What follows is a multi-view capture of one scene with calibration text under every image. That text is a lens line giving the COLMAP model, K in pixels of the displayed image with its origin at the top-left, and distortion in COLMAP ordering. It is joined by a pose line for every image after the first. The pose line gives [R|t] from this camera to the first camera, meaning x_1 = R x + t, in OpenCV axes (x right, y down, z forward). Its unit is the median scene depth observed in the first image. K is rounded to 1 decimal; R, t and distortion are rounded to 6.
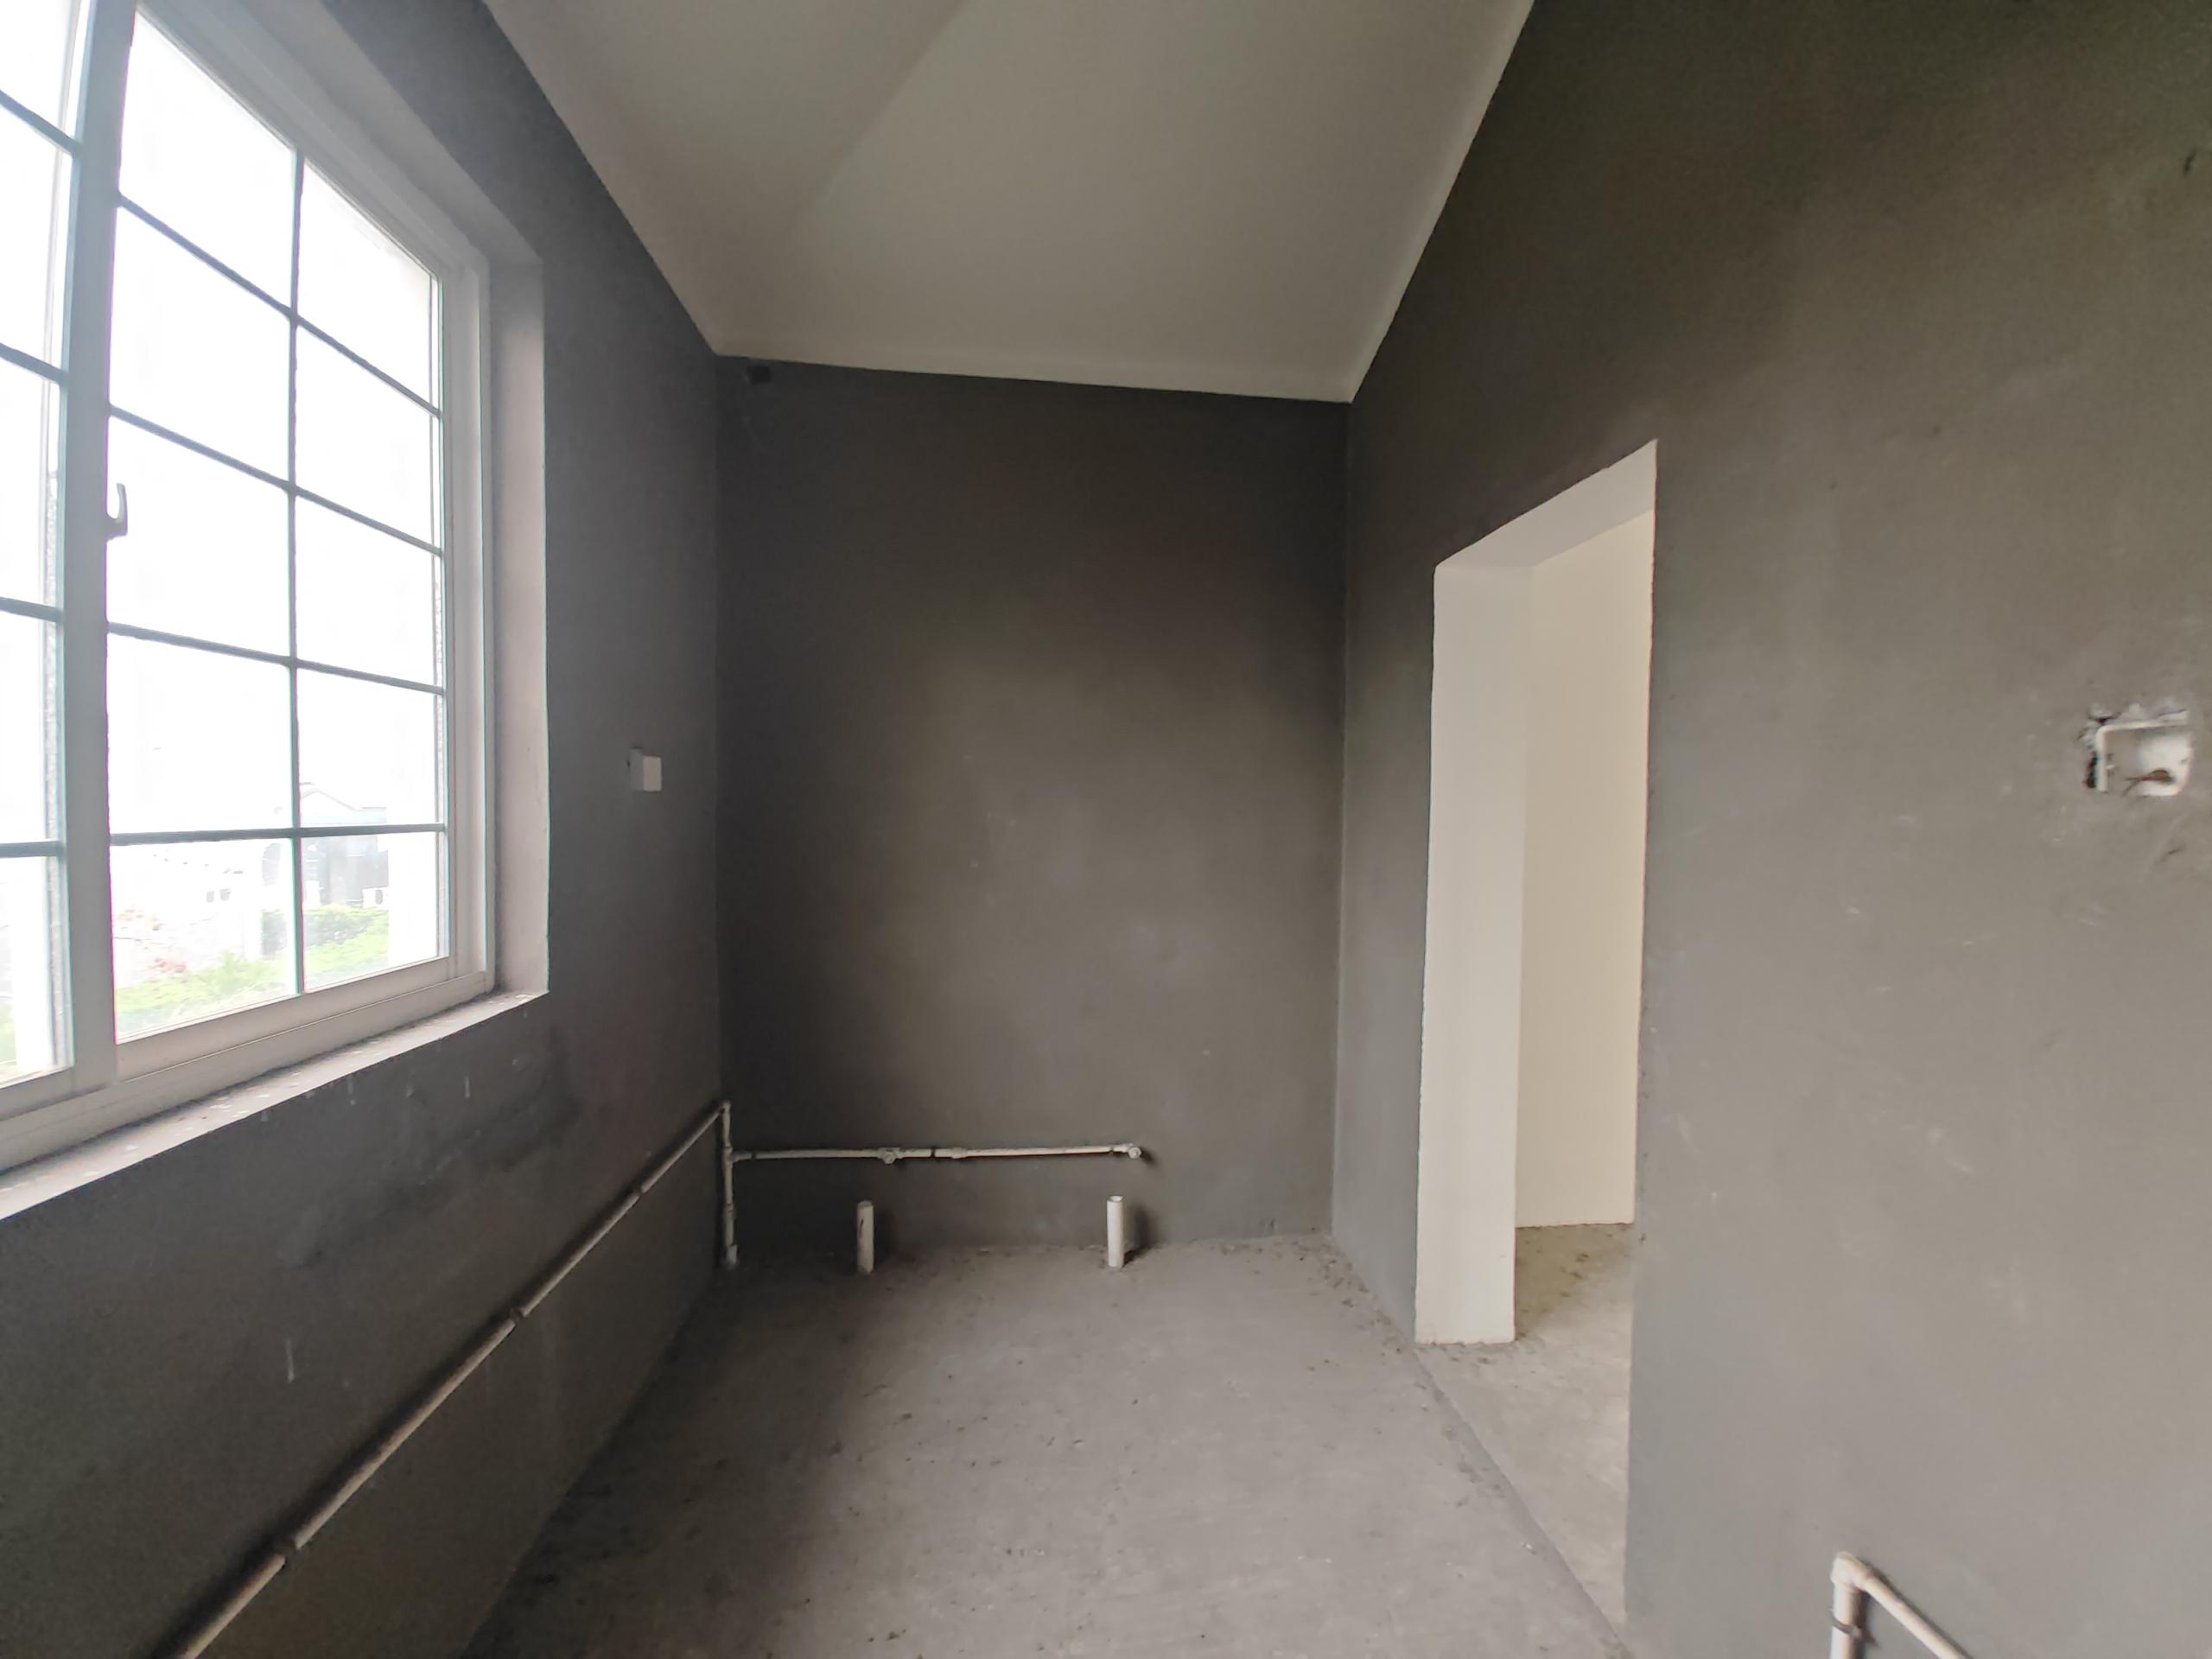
lens RADIAL K [[827.8, 0, 1097.7], [0, 827.8, 826.4], [0, 0, 1]] dist [-0.001669, -0.000314]
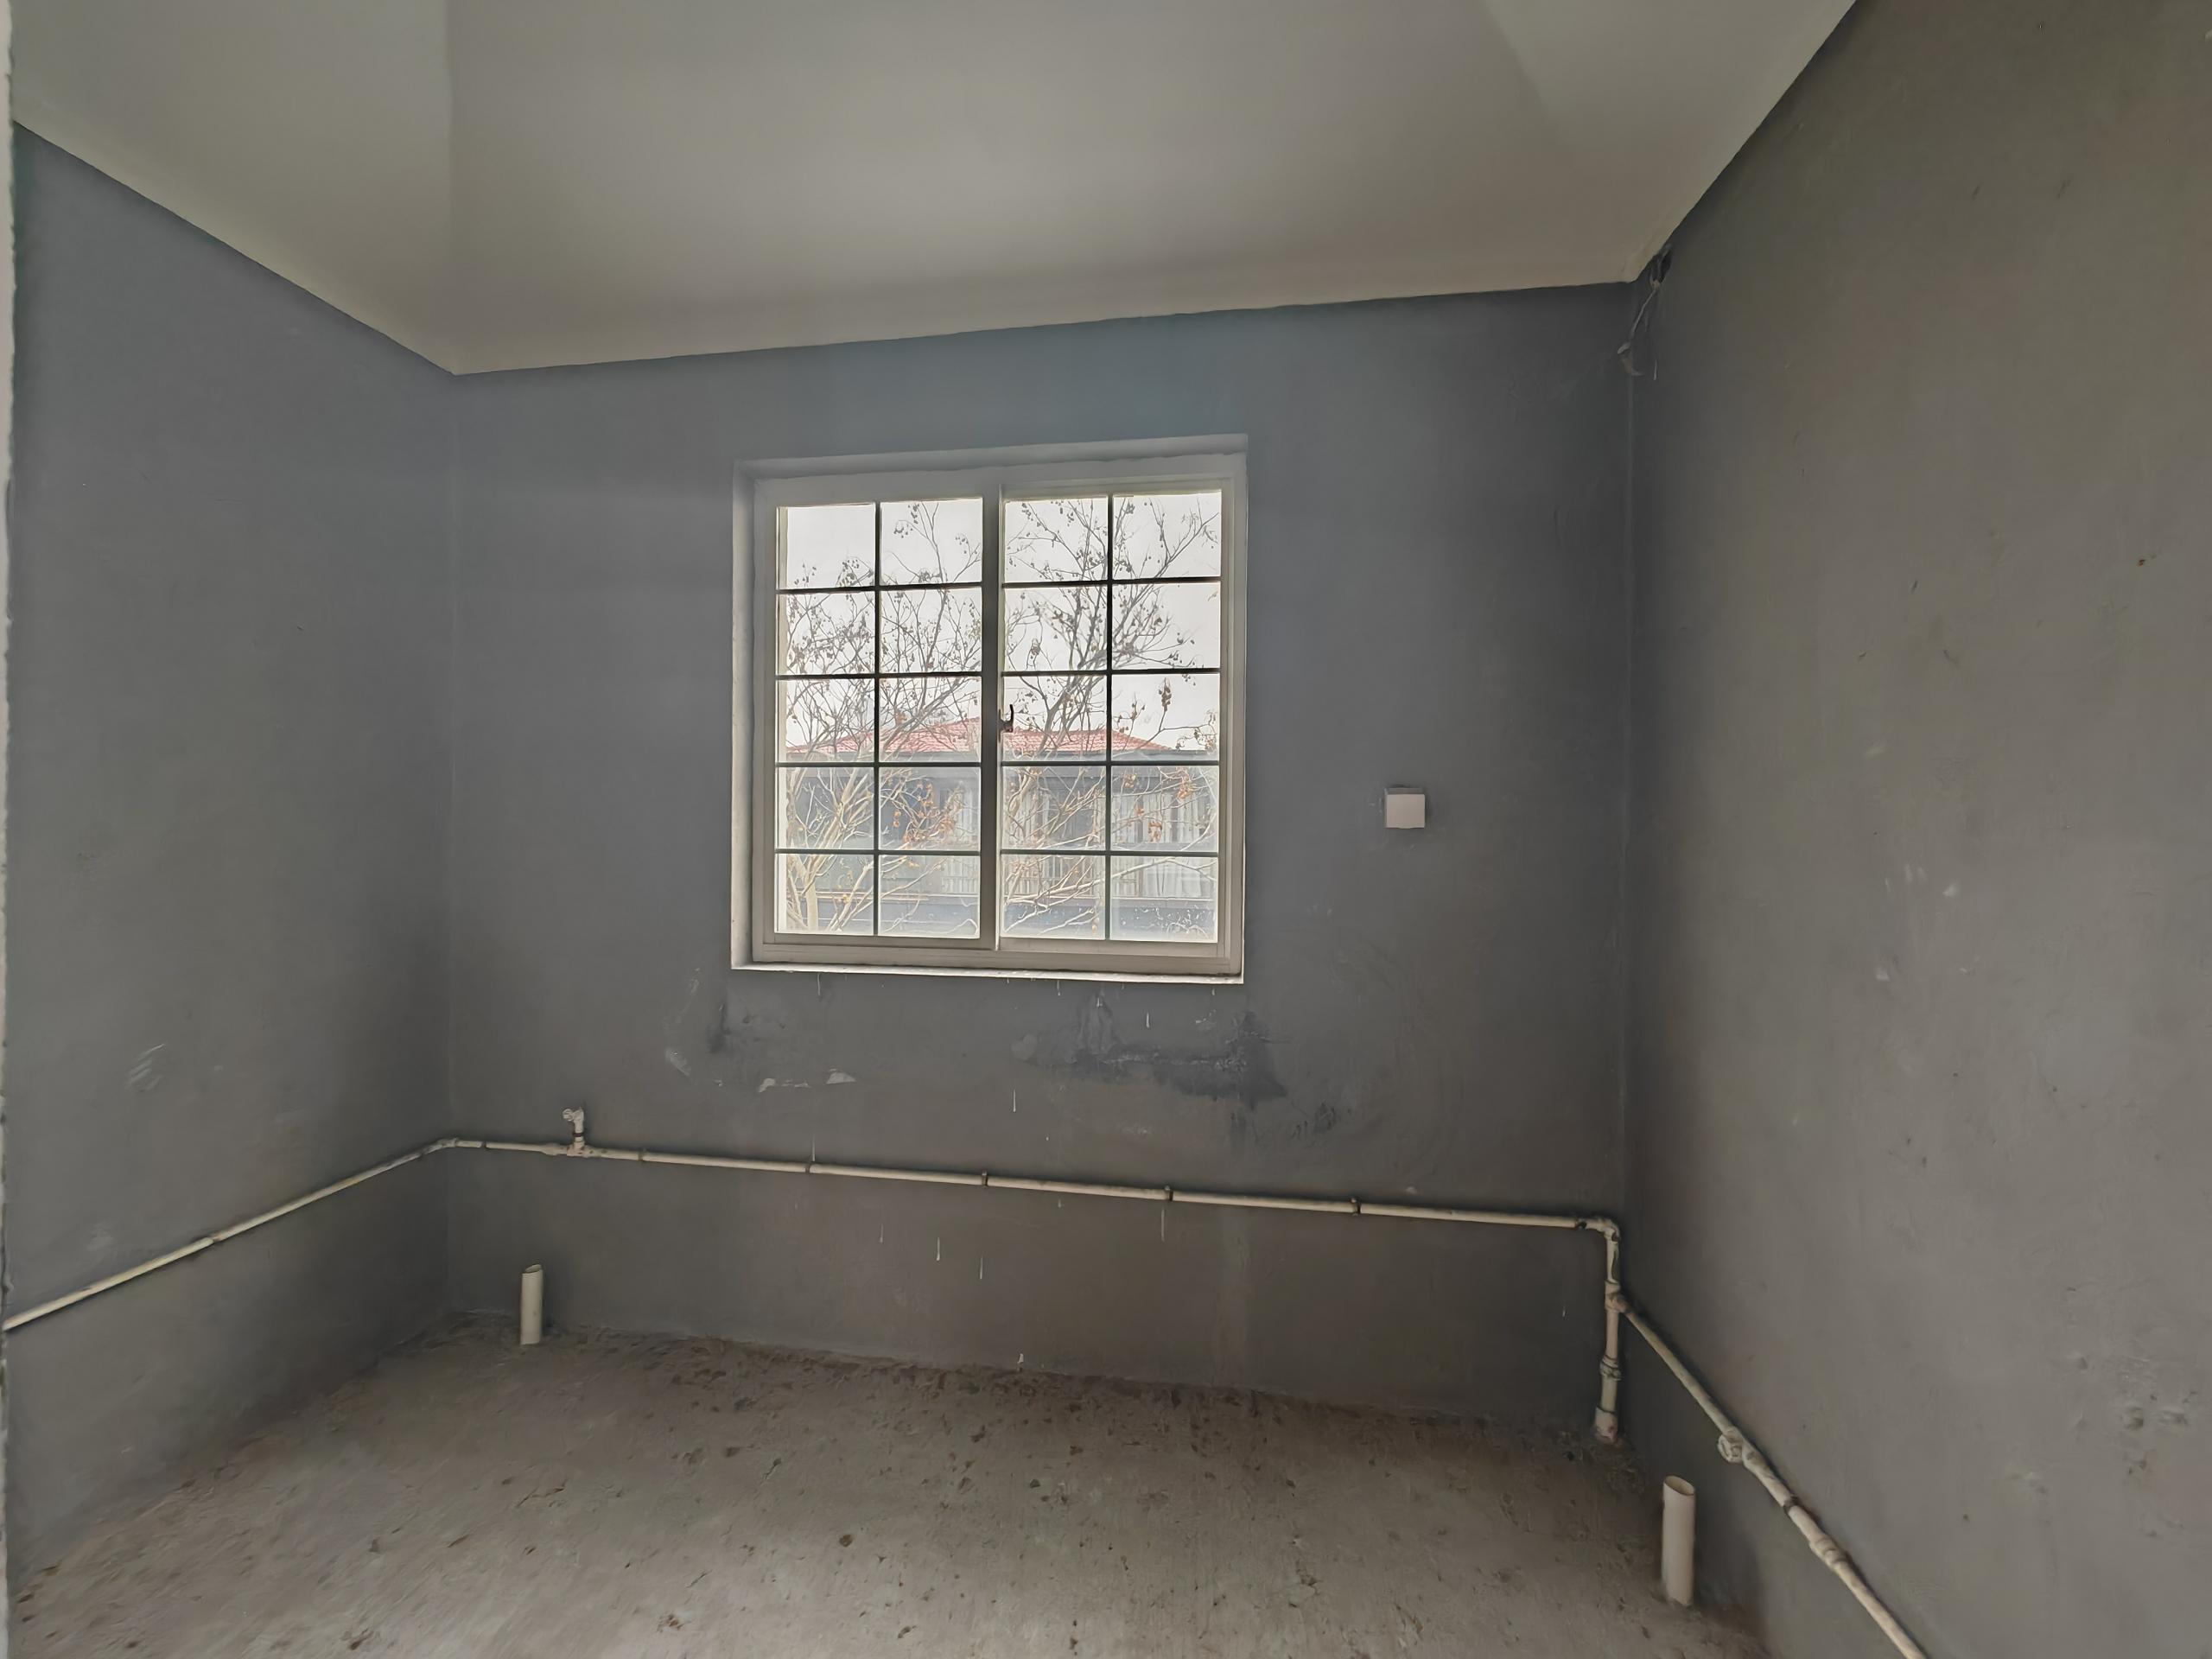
lens RADIAL K [[827.8, 0, 1097.7], [0, 827.8, 826.4], [0, 0, 1]] dist [-0.001669, -0.000314]
pose [[-0.238549, -0.013777, -0.971033, 0.995775], [-0.034290, 0.999395, -0.005756, -0.047678], [0.970525, 0.031924, -0.238877, 1.623066]]
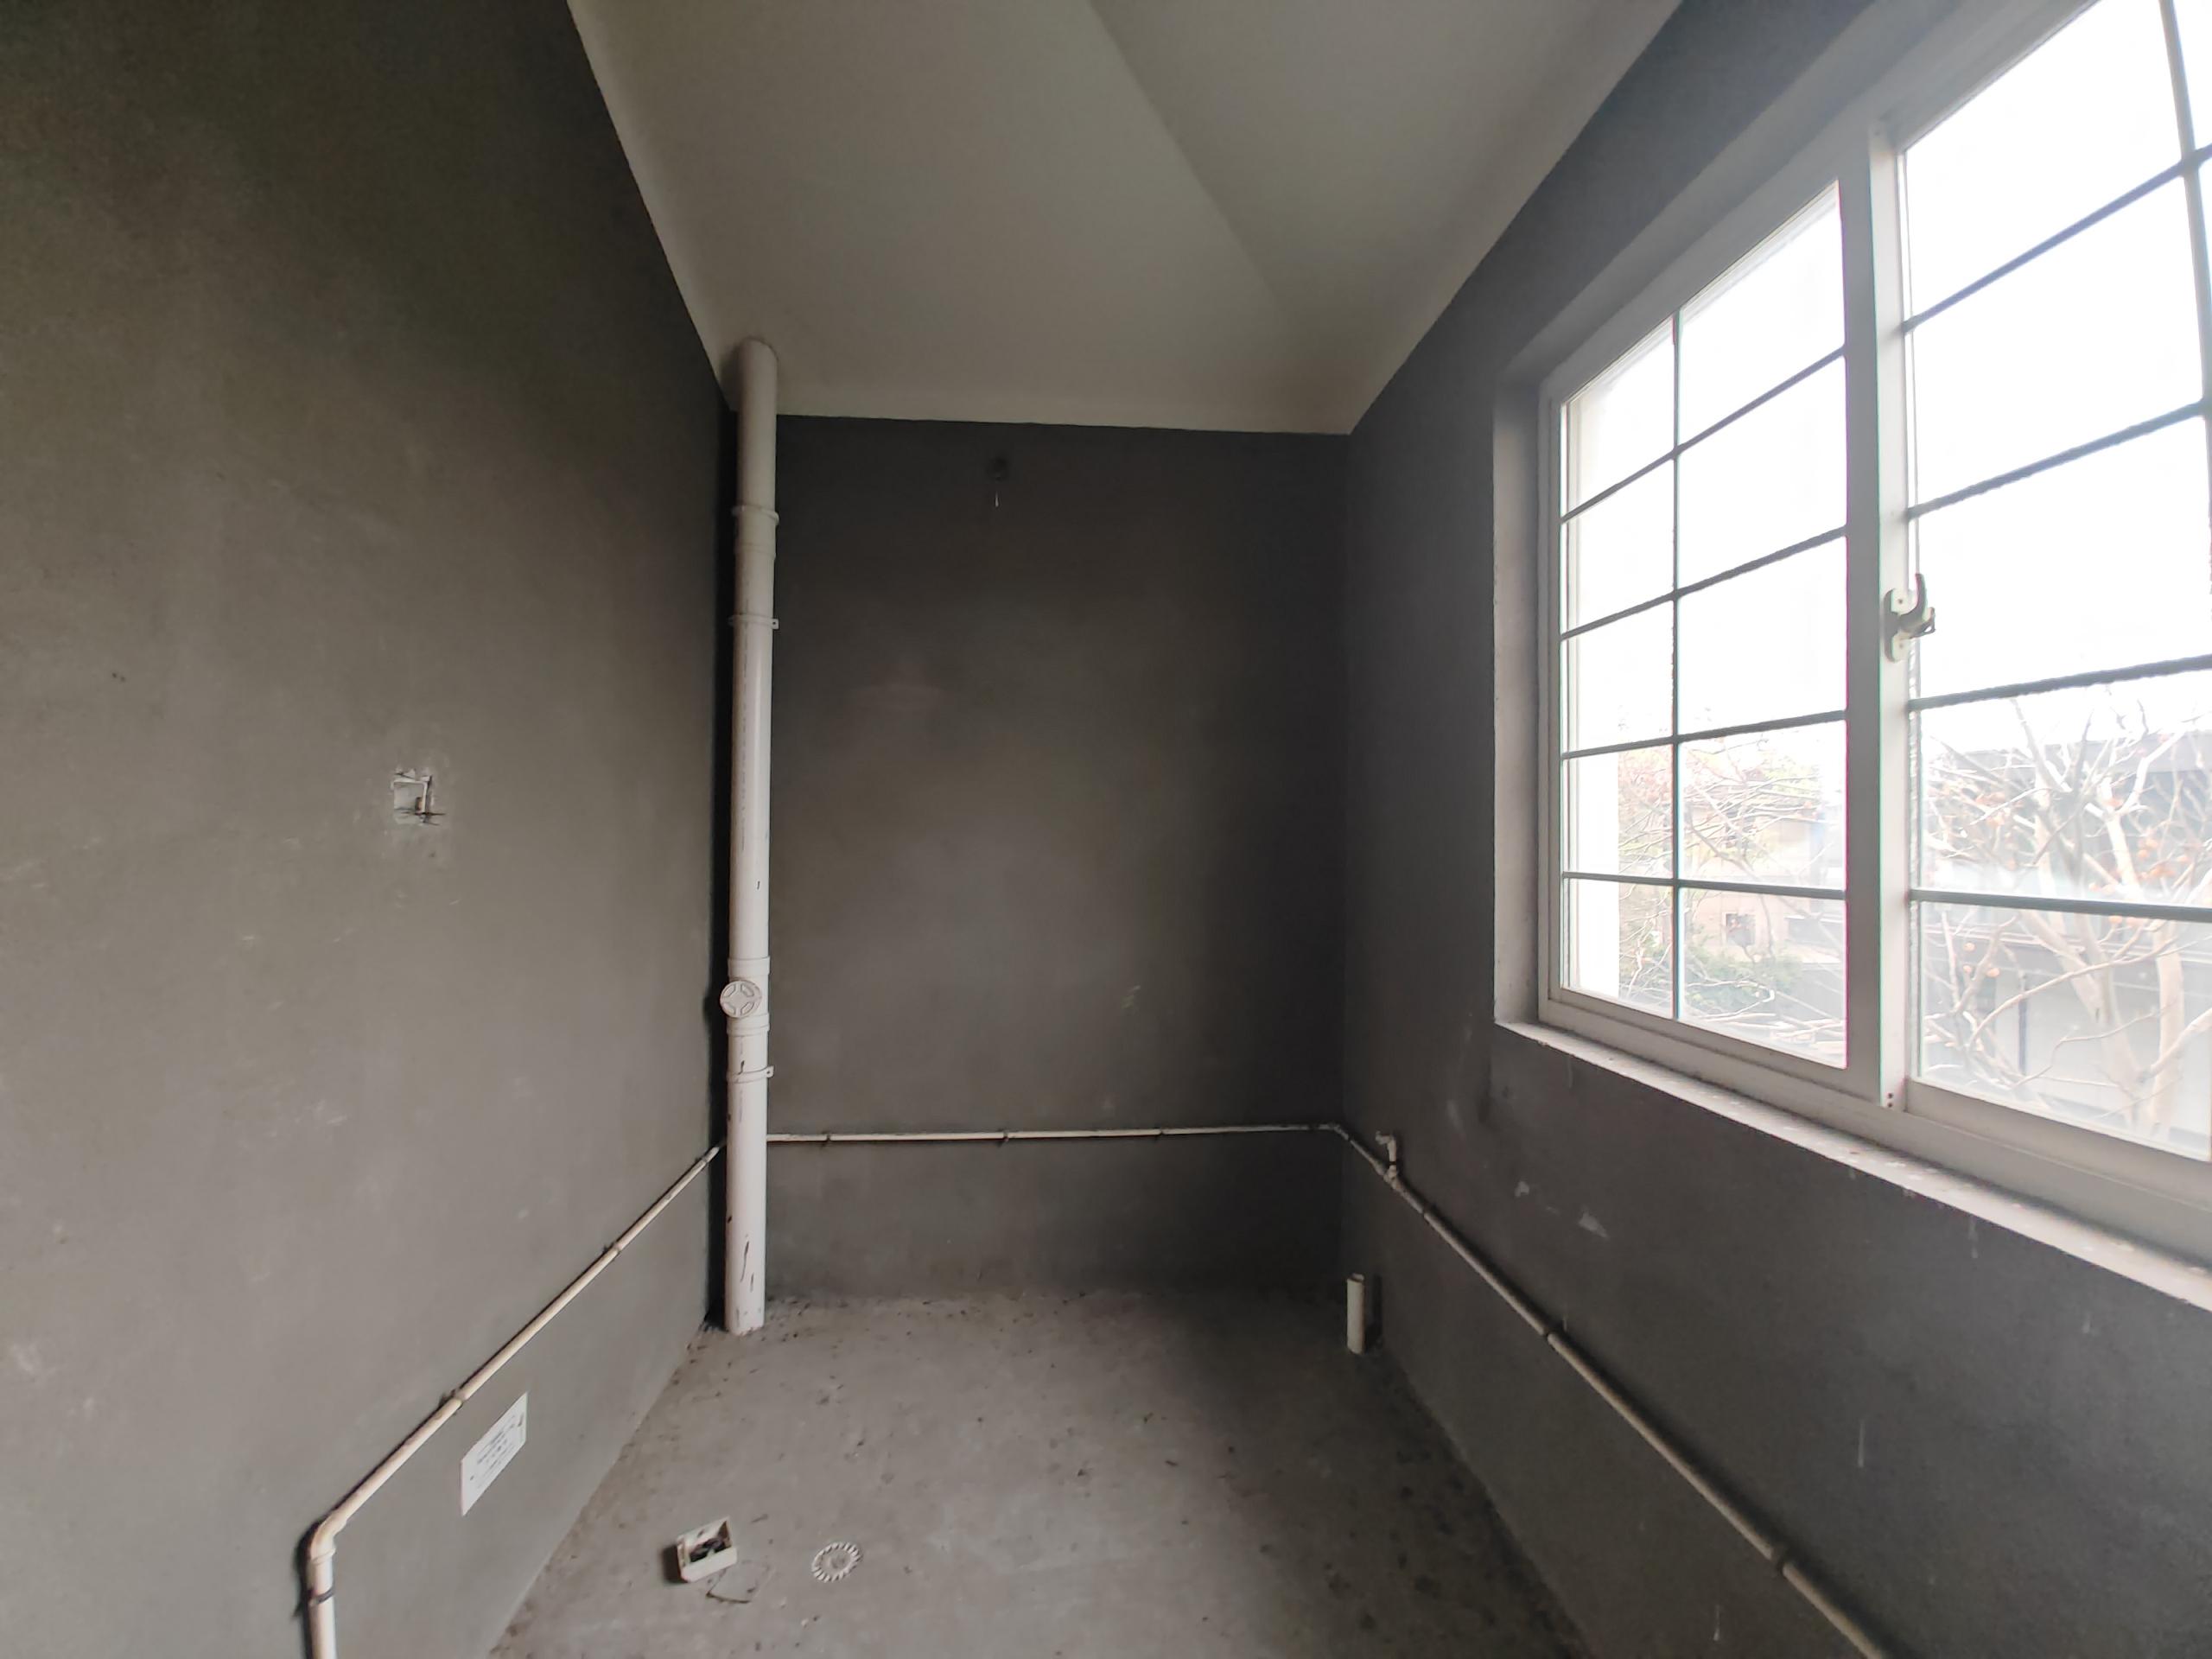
lens RADIAL K [[827.8, 0, 1097.7], [0, 827.8, 826.4], [0, 0, 1]] dist [-0.001669, -0.000314]
pose [[-0.999662, -0.021335, 0.014872, -0.092250], [-0.021150, 0.999698, 0.012492, -0.059502], [-0.015134, 0.012173, -0.999811, 1.885424]]
